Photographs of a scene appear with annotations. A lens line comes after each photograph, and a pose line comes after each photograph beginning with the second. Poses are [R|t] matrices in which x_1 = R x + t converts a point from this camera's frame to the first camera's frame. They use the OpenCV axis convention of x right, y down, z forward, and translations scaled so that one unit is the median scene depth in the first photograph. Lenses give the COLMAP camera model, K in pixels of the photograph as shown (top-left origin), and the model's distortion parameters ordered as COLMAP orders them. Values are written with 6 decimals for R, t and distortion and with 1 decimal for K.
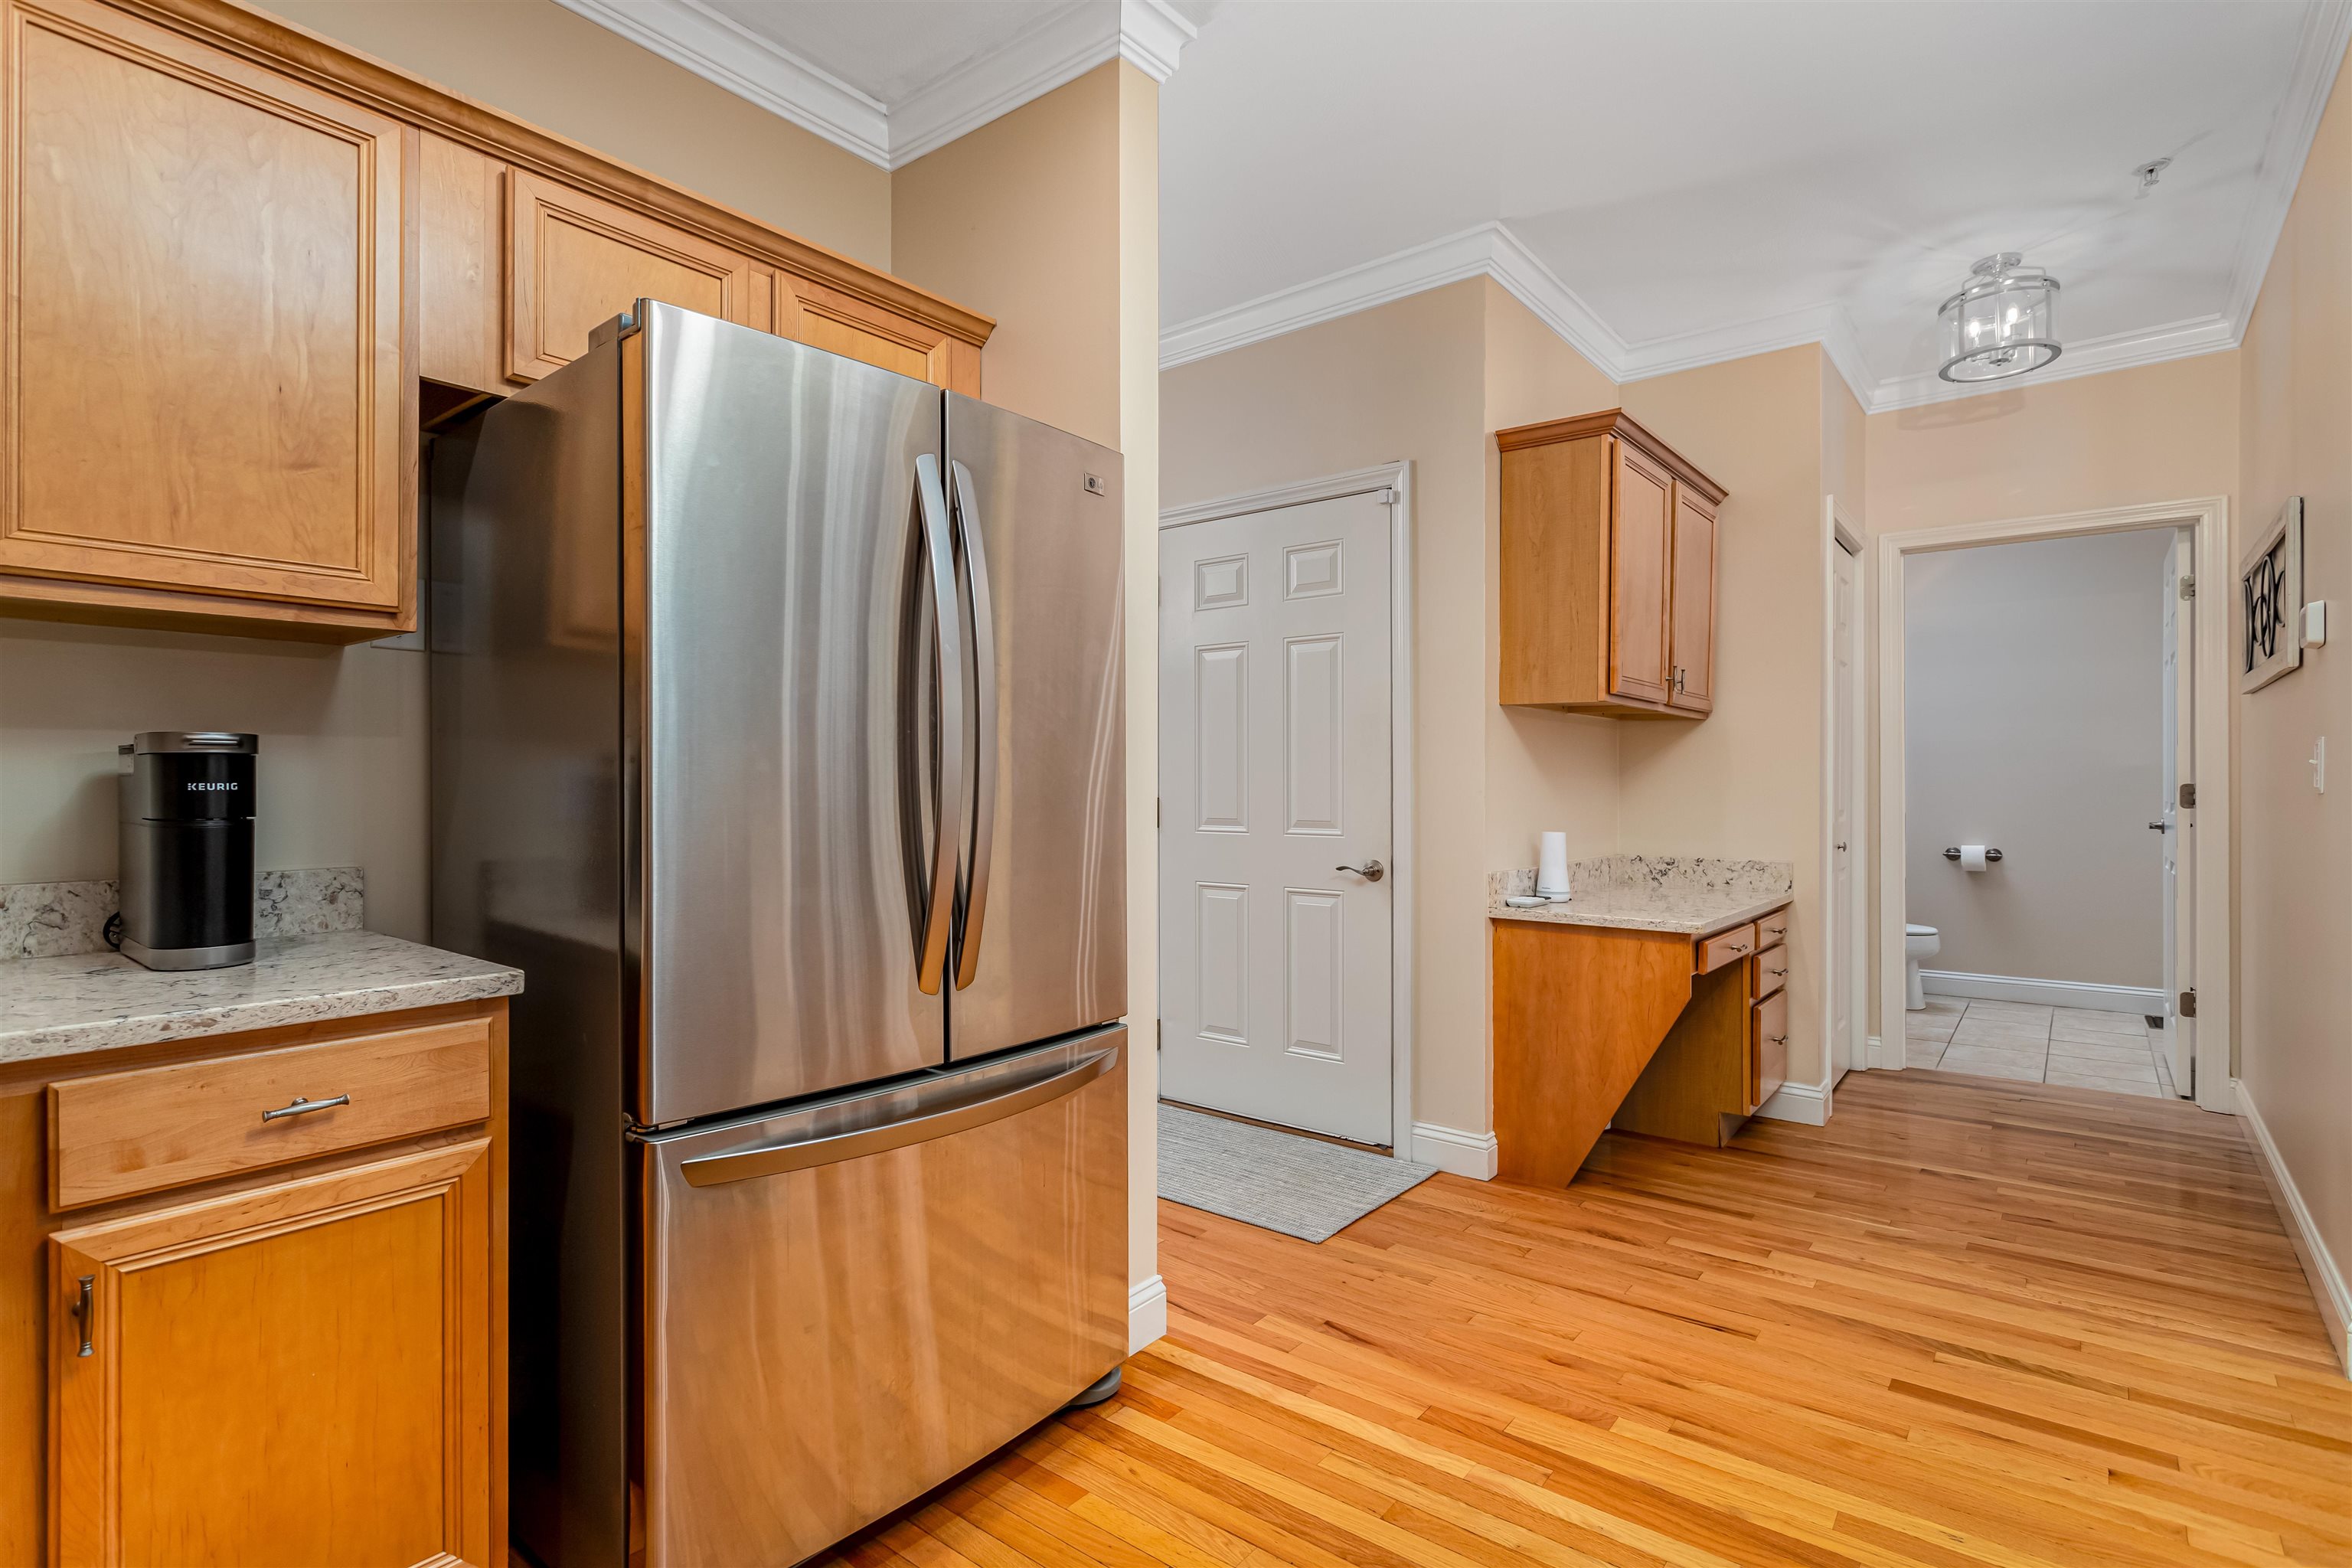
lens RADIAL K [[1150.2, 0, 1176.0], [0, 1150.2, 784.0], [0, 0, 1]] dist [-0.000083, 0.000639]
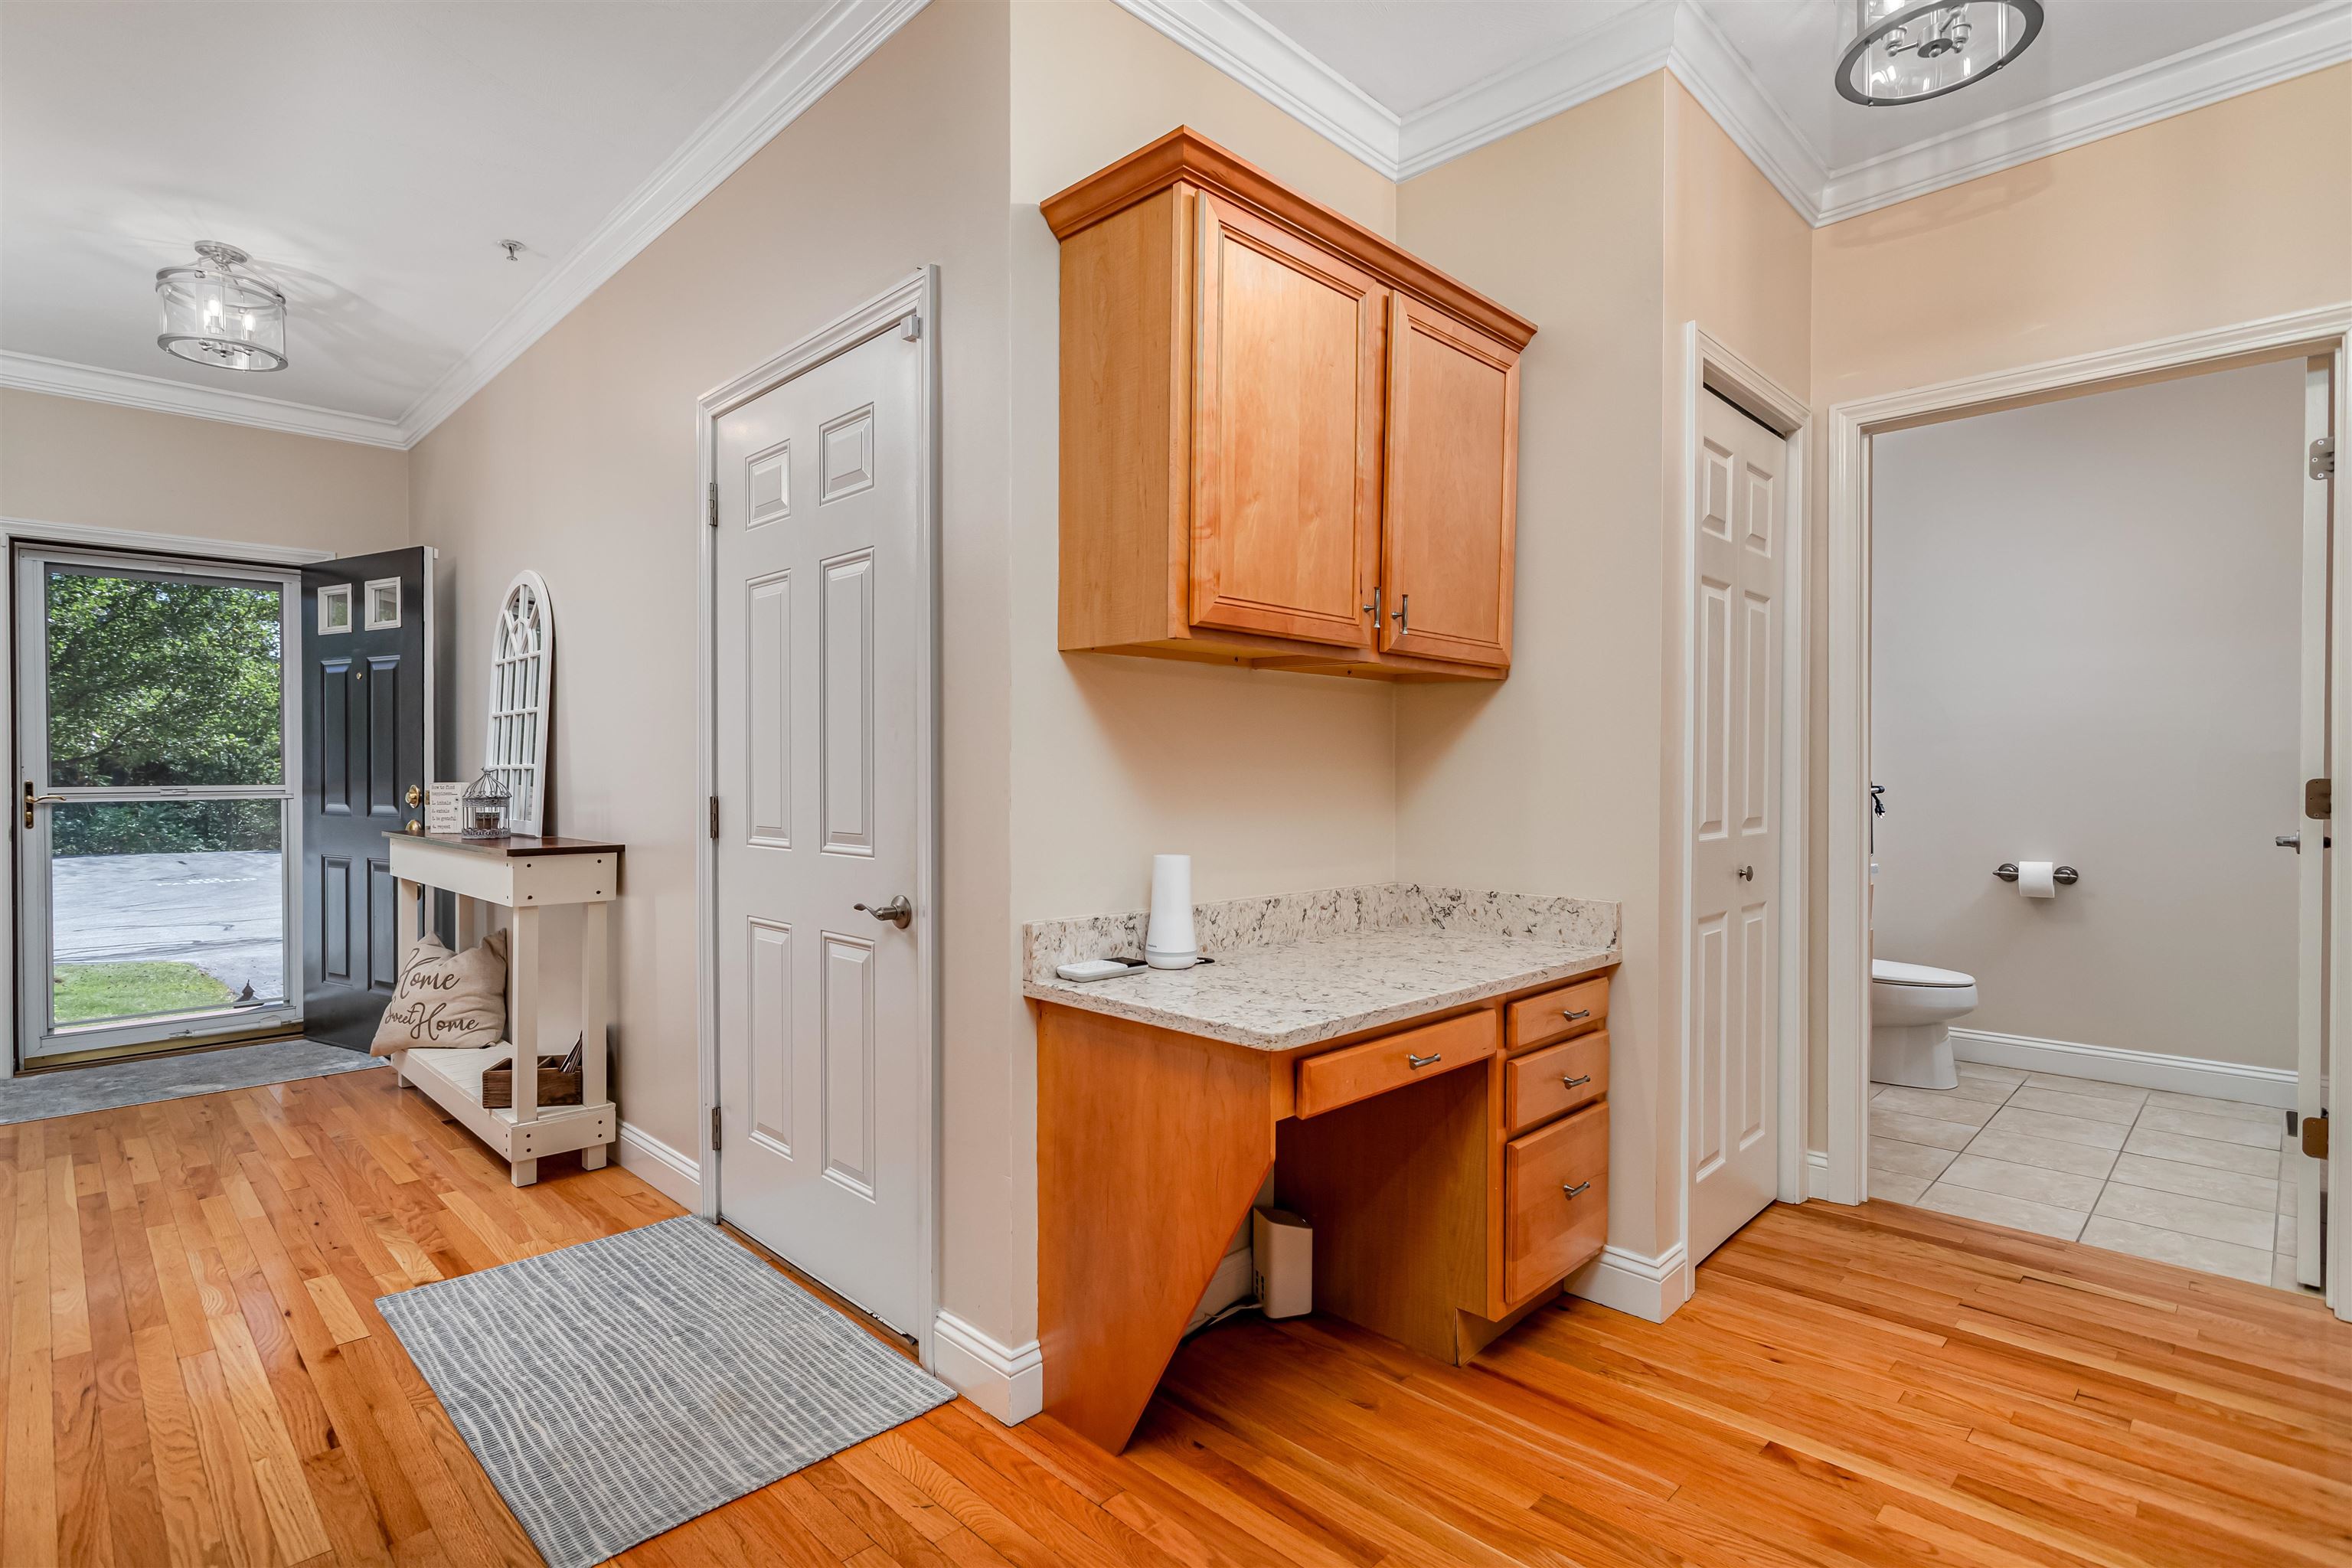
lens RADIAL K [[1140.1, 0, 1176.0], [0, 1140.1, 784.0], [0, 0, 1]] dist [-0.000907, 0.000501]
pose [[0.993722, 0.001993, -0.111858, 0.399254], [-0.000953, 0.999956, 0.009355, -0.003000], [0.111872, -0.009189, 0.993680, 0.383230]]
